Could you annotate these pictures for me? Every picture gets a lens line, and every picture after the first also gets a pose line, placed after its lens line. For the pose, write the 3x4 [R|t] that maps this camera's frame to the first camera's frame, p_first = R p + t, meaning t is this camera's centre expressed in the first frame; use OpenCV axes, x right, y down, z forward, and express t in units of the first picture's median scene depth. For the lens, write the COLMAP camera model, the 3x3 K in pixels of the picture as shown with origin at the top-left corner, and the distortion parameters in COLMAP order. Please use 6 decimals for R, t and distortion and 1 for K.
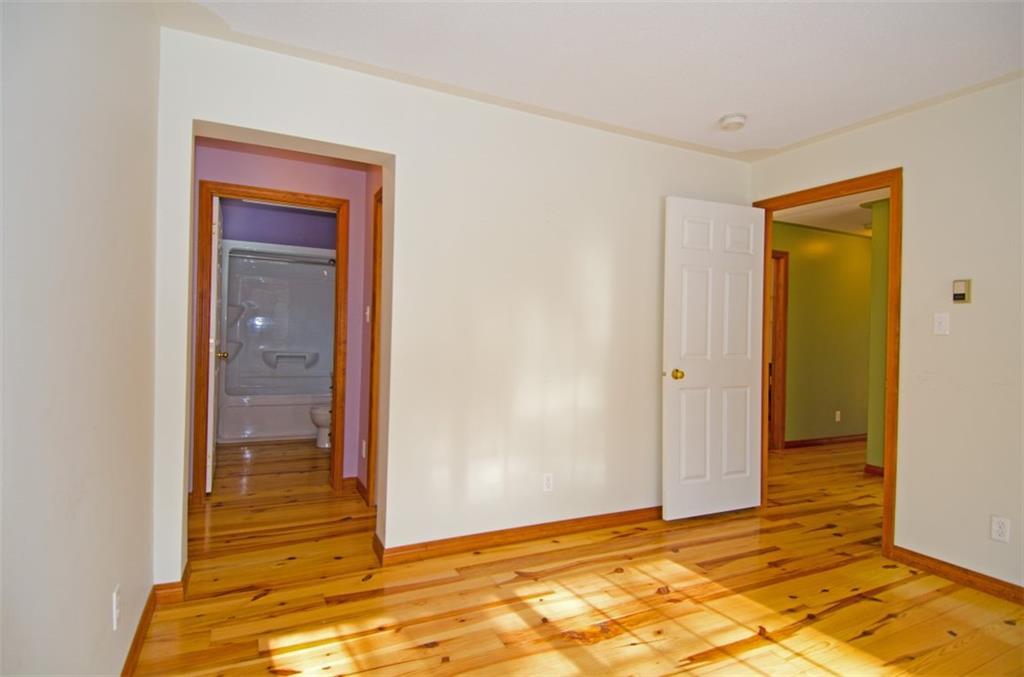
lens RADIAL K [[529.9, 0, 509.5], [0, 529.9, 335.4], [0, 0, 1]] dist [0.042103, -0.043876]
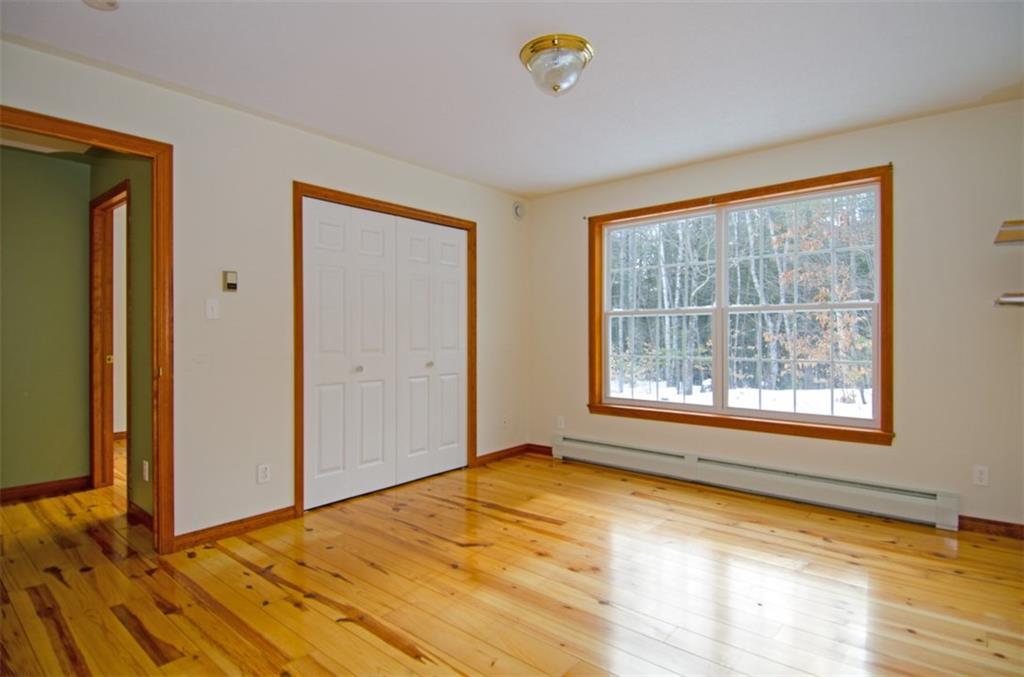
lens RADIAL K [[529.9, 0, 509.5], [0, 529.9, 335.4], [0, 0, 1]] dist [0.042103, -0.043876]
pose [[-0.424212, -0.020802, 0.905324, -0.436150], [-0.012058, 0.999777, 0.017322, 0.005930], [-0.905483, -0.003568, -0.424368, 0.932650]]
